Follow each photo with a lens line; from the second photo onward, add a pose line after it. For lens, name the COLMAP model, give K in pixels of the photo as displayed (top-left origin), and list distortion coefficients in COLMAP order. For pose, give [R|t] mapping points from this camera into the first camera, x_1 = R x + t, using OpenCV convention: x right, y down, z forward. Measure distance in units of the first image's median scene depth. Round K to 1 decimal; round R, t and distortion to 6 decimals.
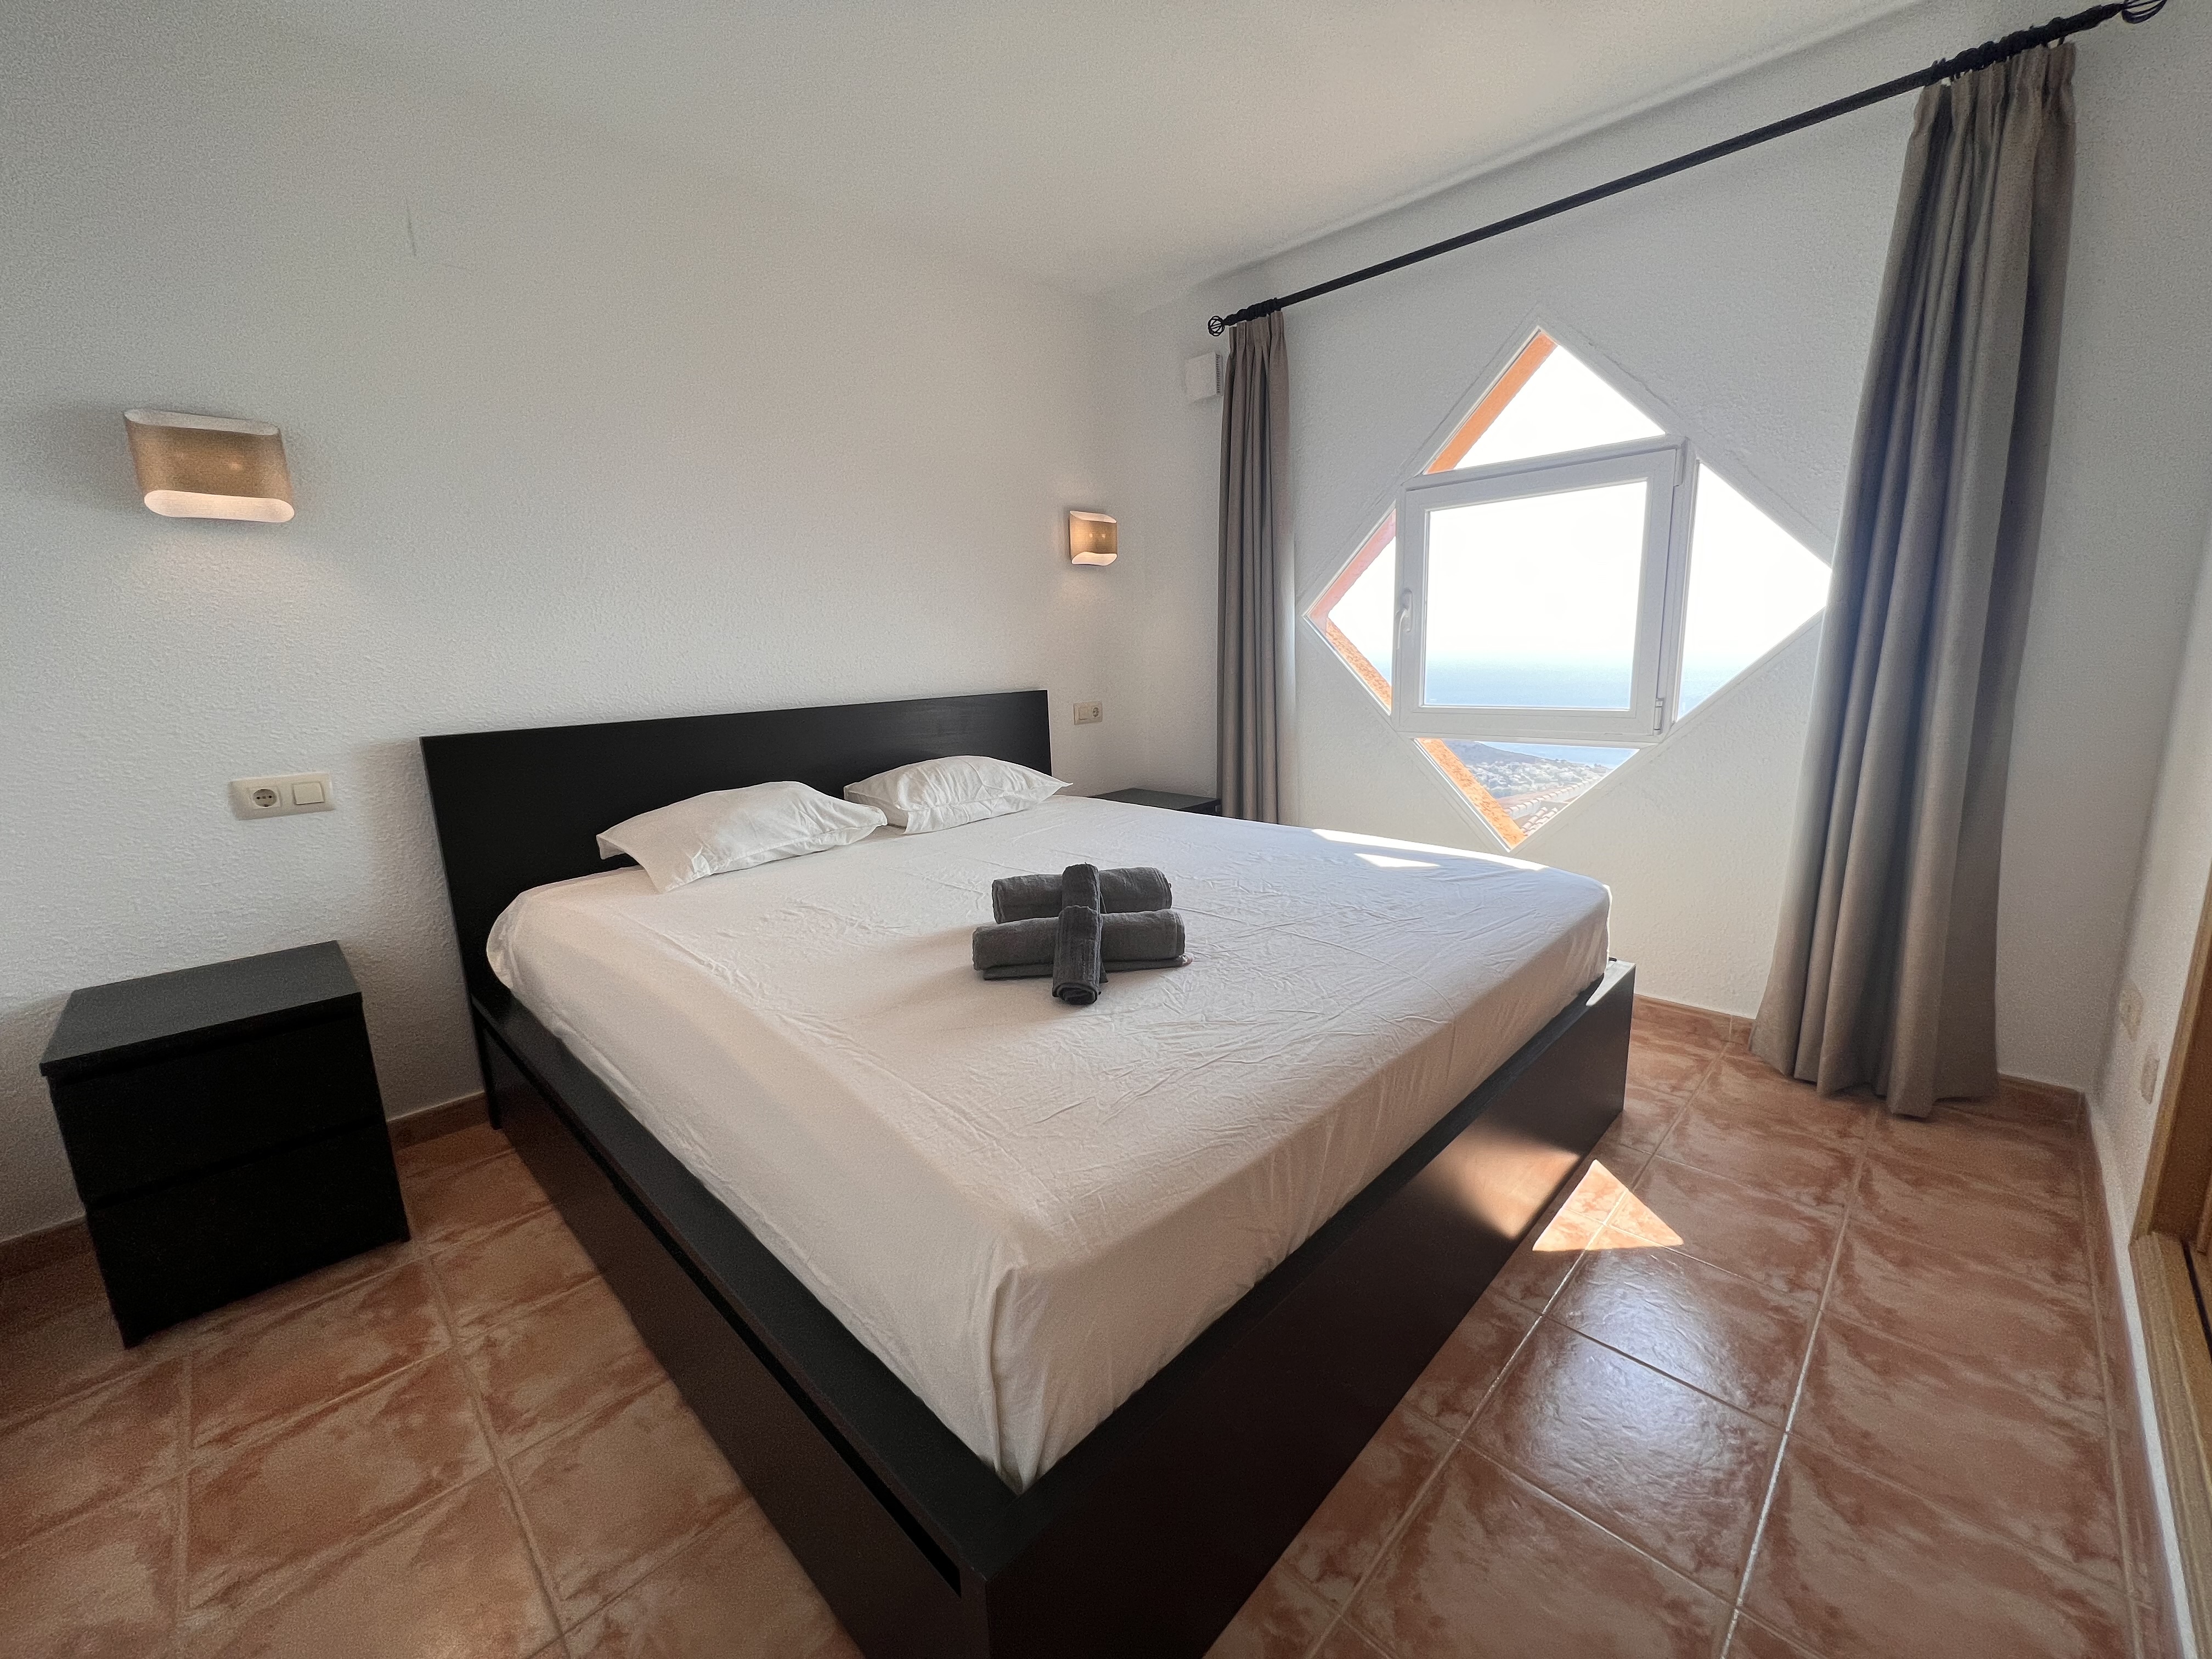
lens RADIAL K [[884.0, 0, 1118.8], [0, 884.0, 824.4], [0, 0, 1]] dist [0.005363, -0.000107]
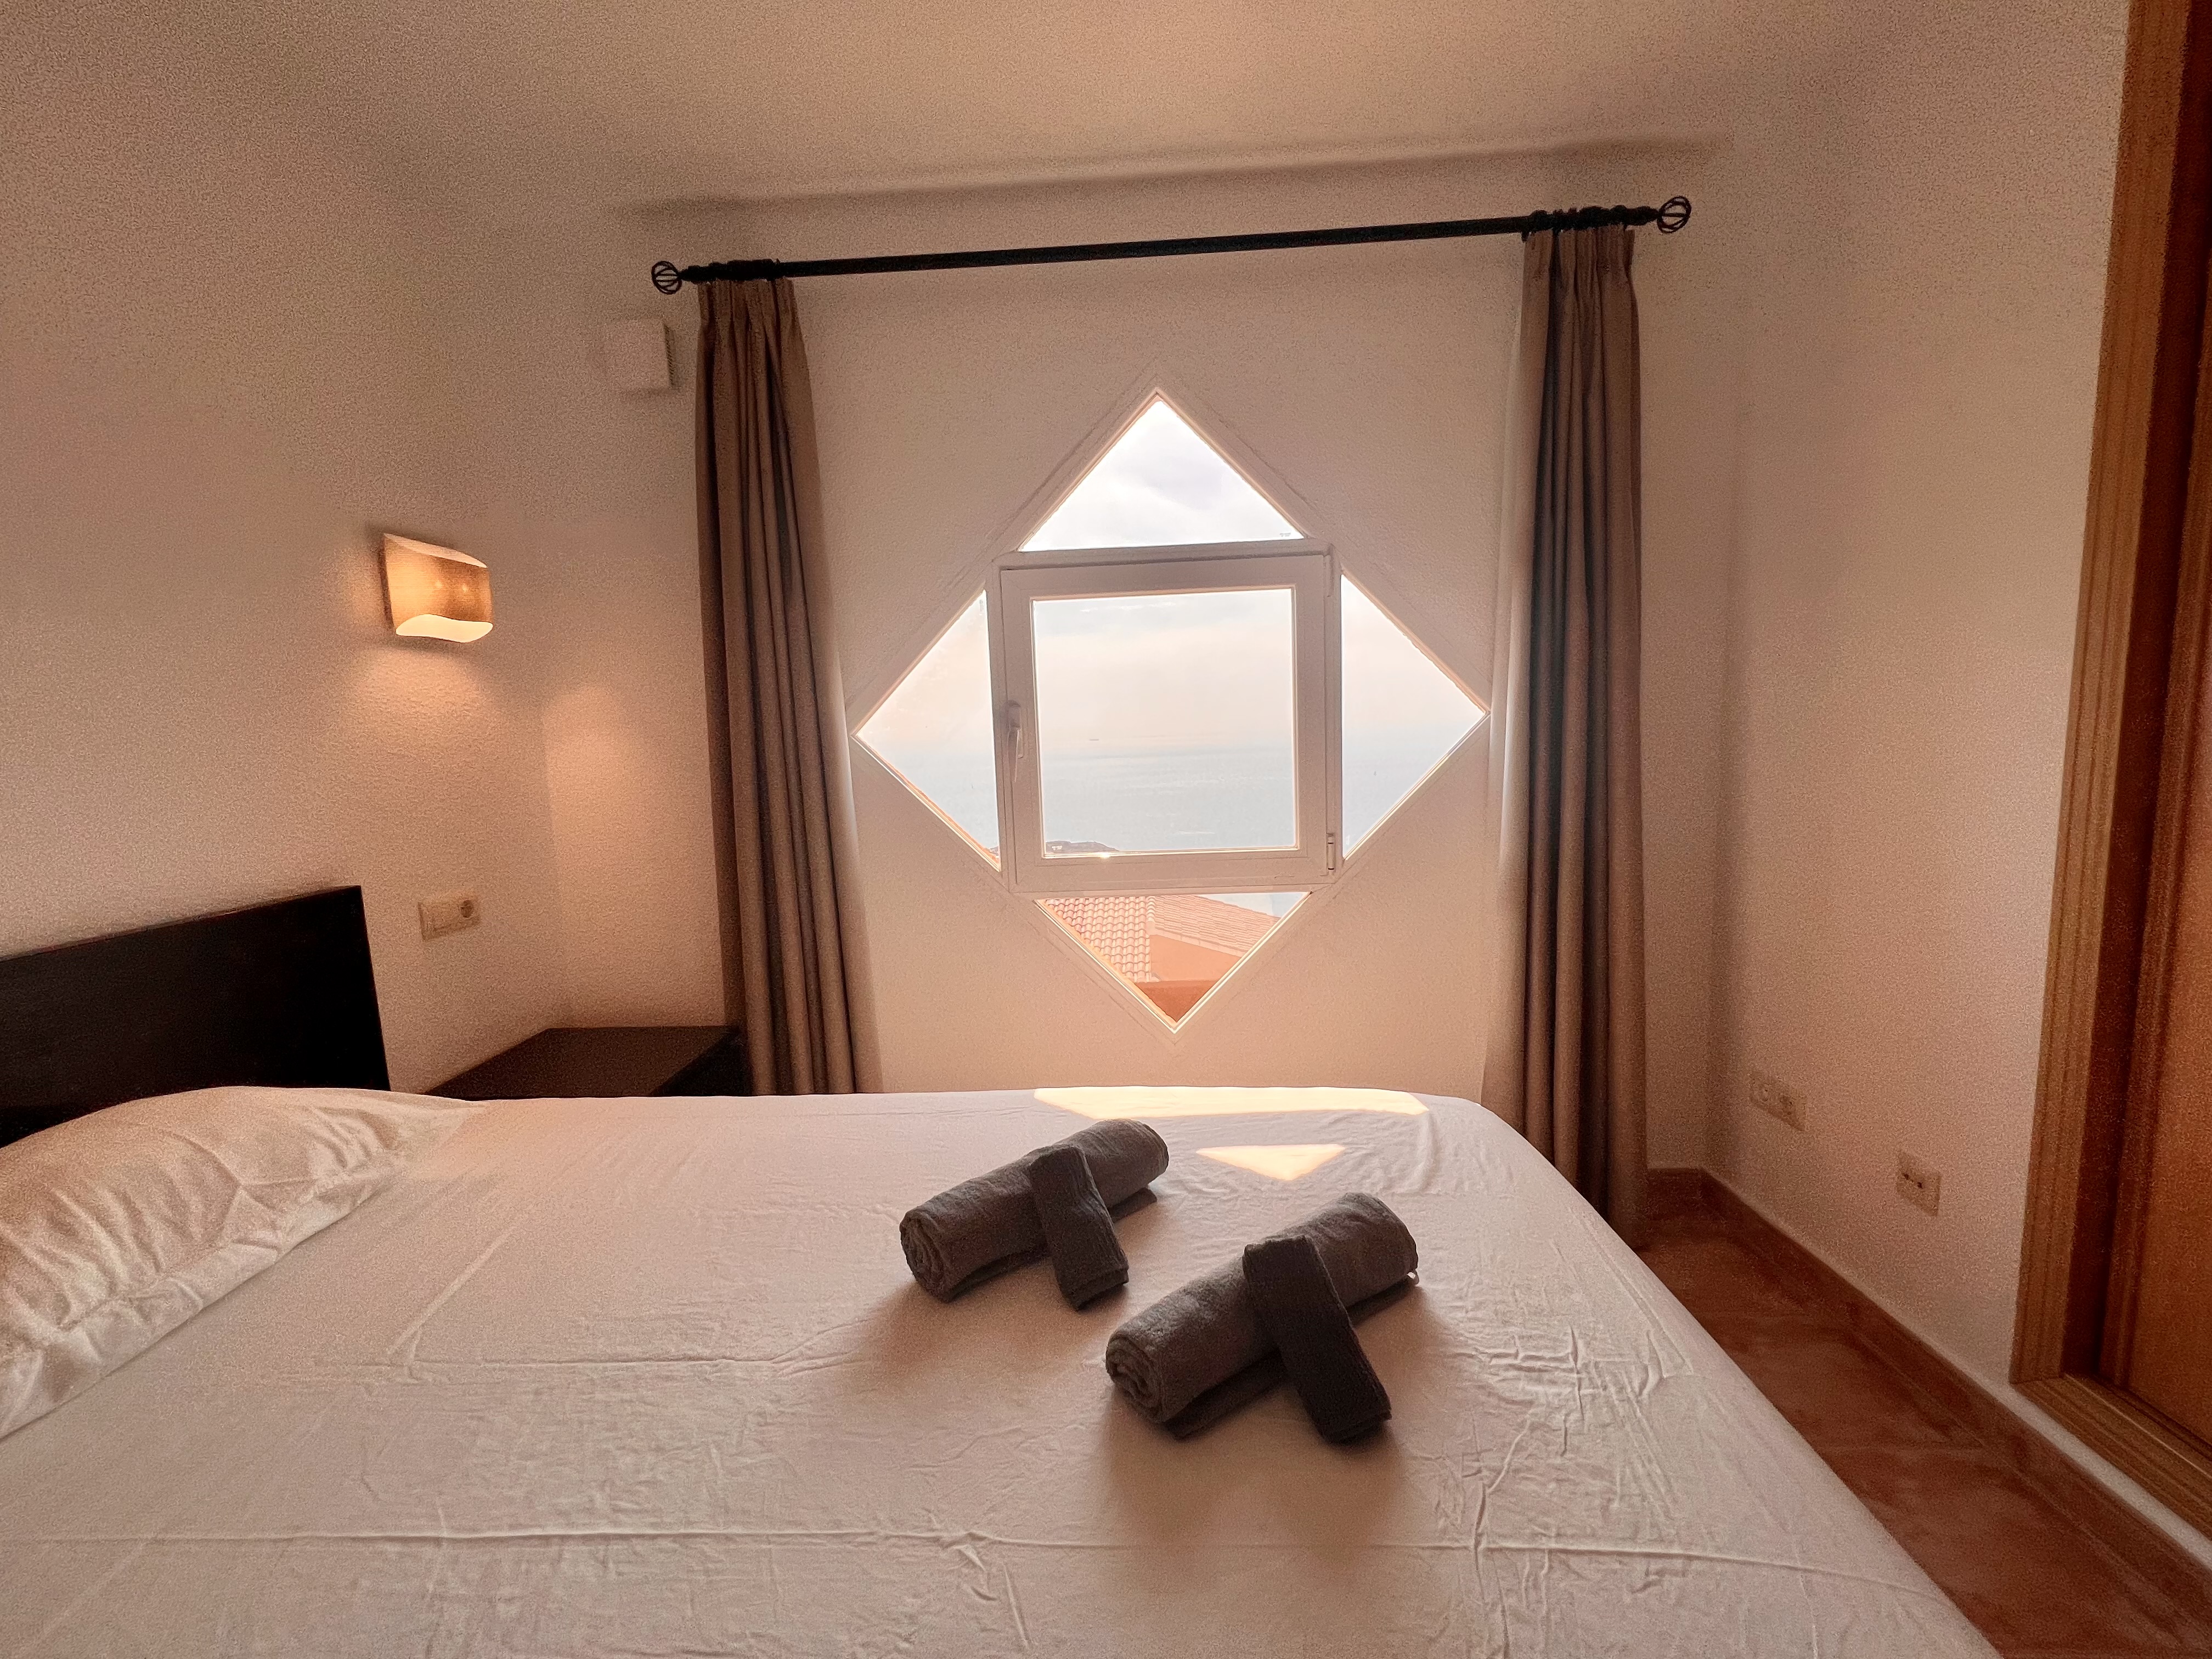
lens RADIAL K [[884.0, 0, 1111.0], [0, 884.0, 832.6], [0, 0, 1]] dist [0.005363, -0.000107]
pose [[0.743360, -0.076421, 0.664512, -0.106341], [0.144735, 0.988293, -0.048252, -0.109971], [-0.653045, 0.132047, 0.745718, 0.407608]]
